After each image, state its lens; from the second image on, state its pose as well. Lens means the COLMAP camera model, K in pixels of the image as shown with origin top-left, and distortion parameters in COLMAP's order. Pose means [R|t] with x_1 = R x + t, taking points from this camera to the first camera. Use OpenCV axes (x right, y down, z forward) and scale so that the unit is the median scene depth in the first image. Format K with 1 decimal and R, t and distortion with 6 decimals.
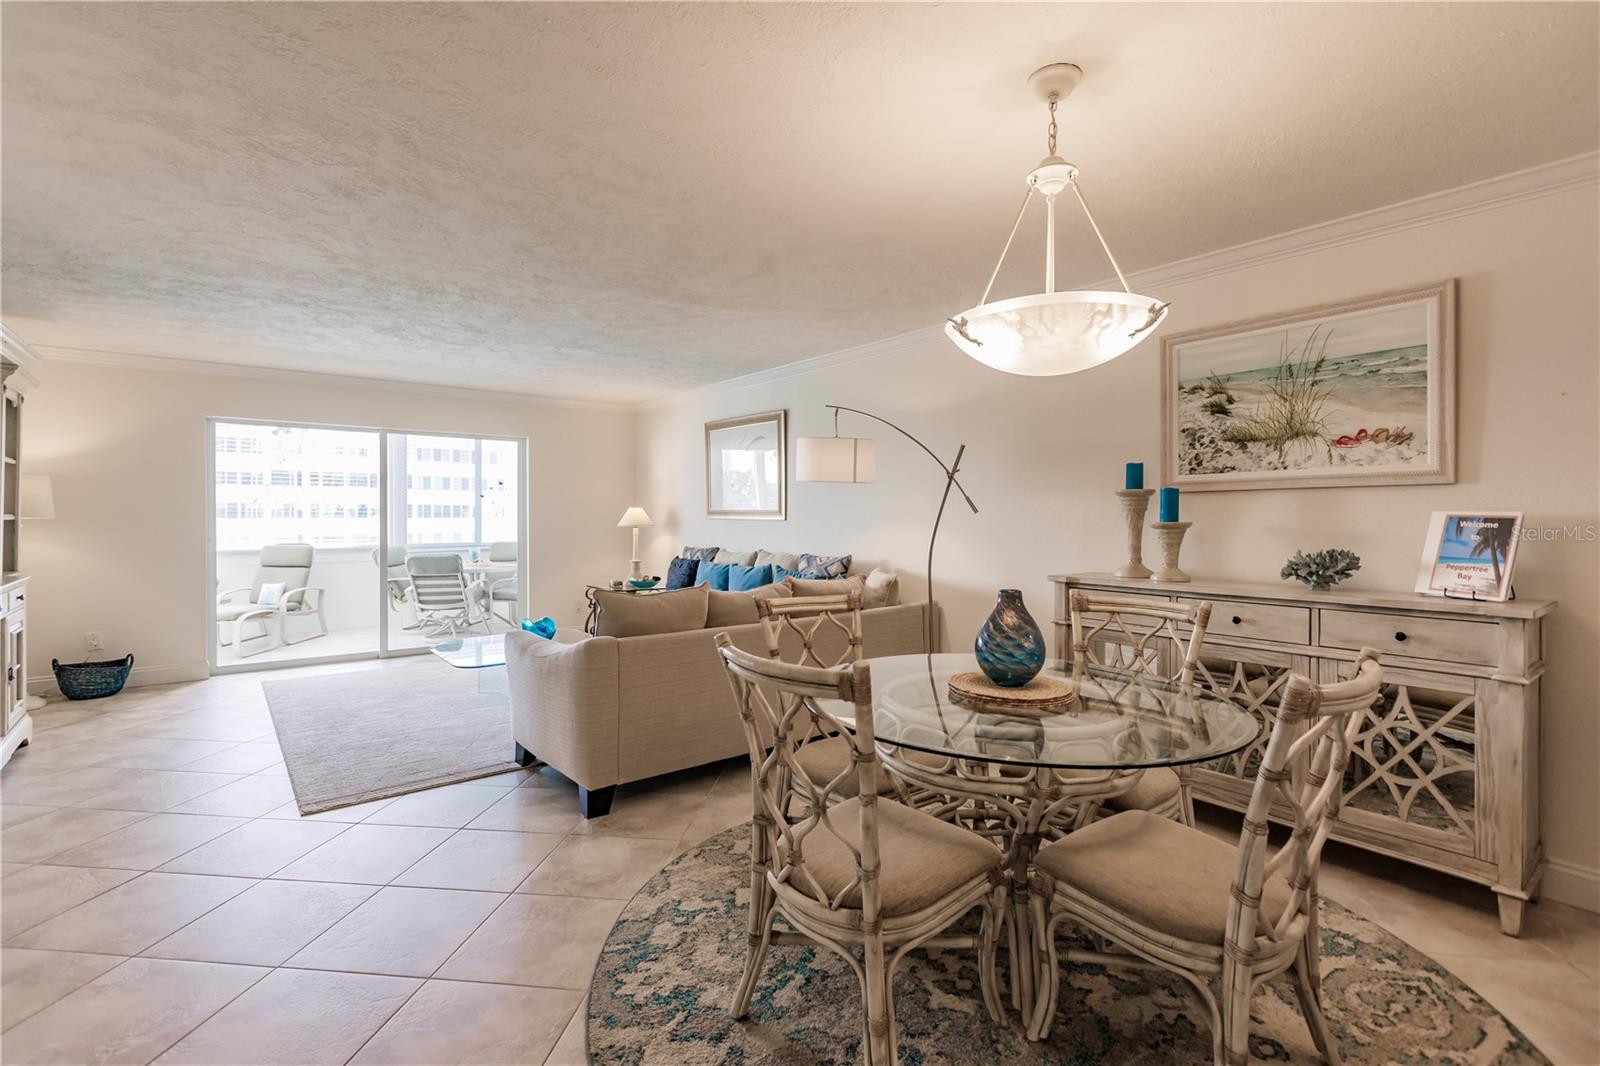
lens RADIAL K [[725.1, 0, 778.5], [0, 725.1, 527.5], [0, 0, 1]] dist [-0.003475, -0.000199]
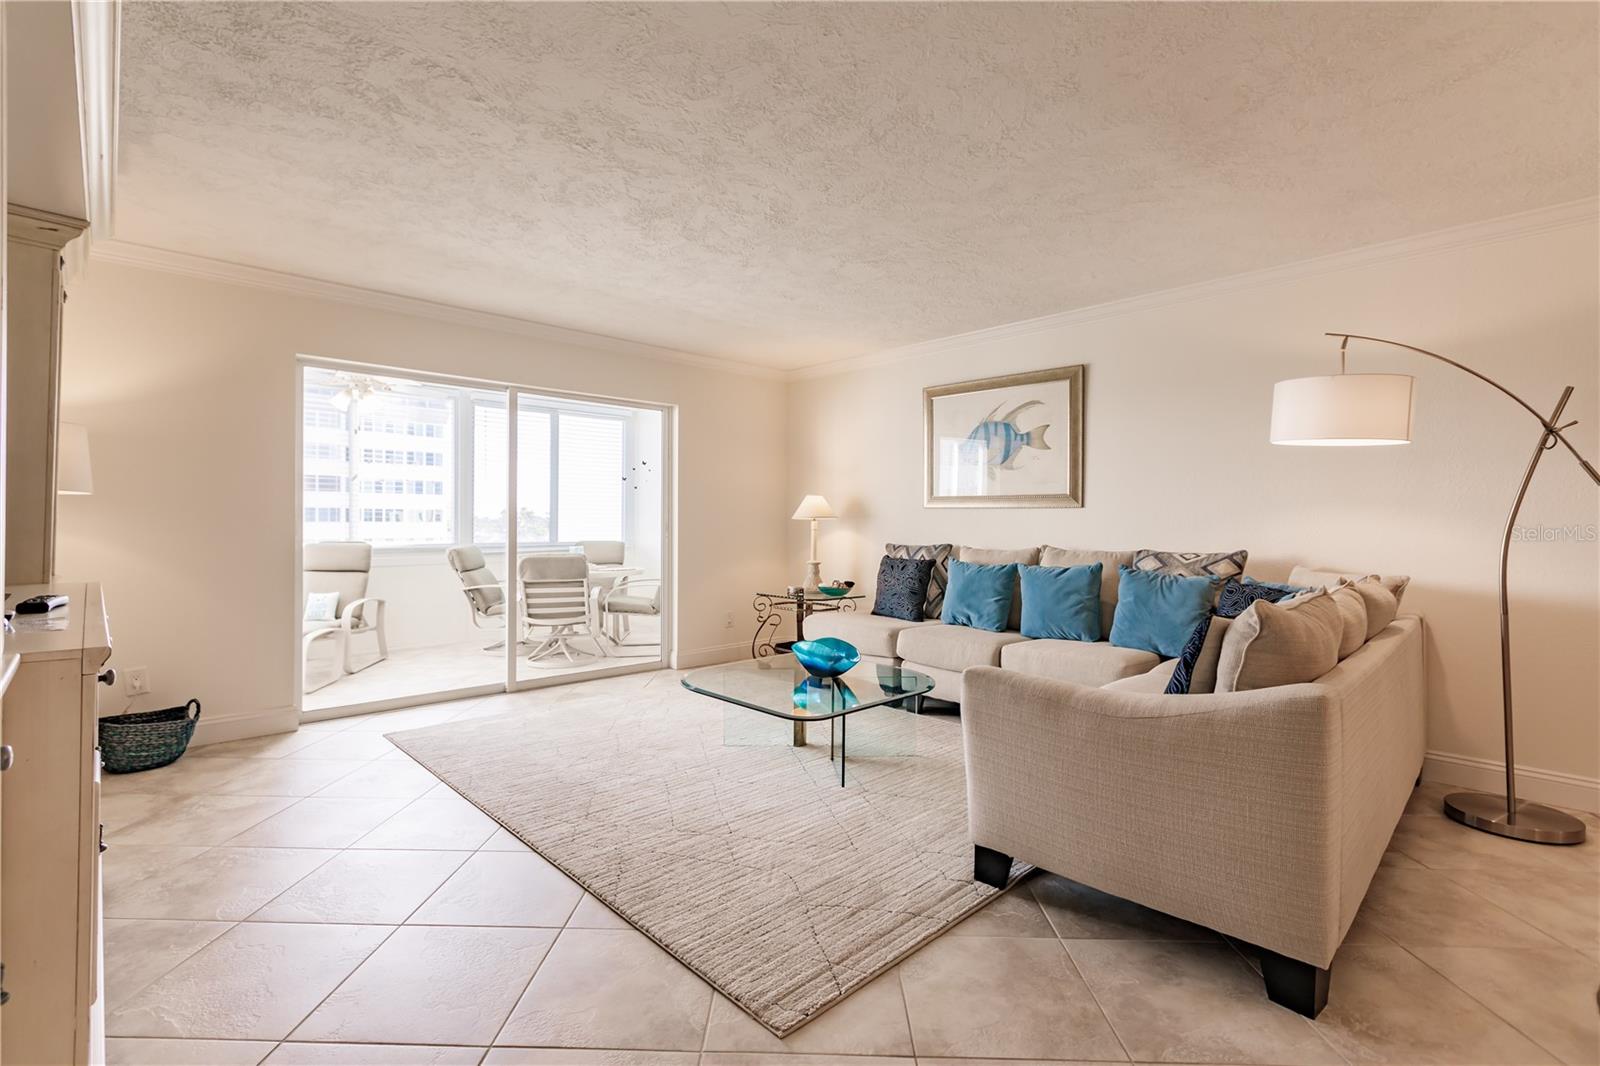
lens RADIAL K [[725.1, 0, 785.8], [0, 725.1, 519.9], [0, 0, 1]] dist [-0.003475, -0.000199]
pose [[0.996103, 0.002355, 0.088165, -0.362429], [-0.000510, 0.999780, -0.020946, 0.019831], [-0.088195, 0.020820, 0.995886, 0.247772]]
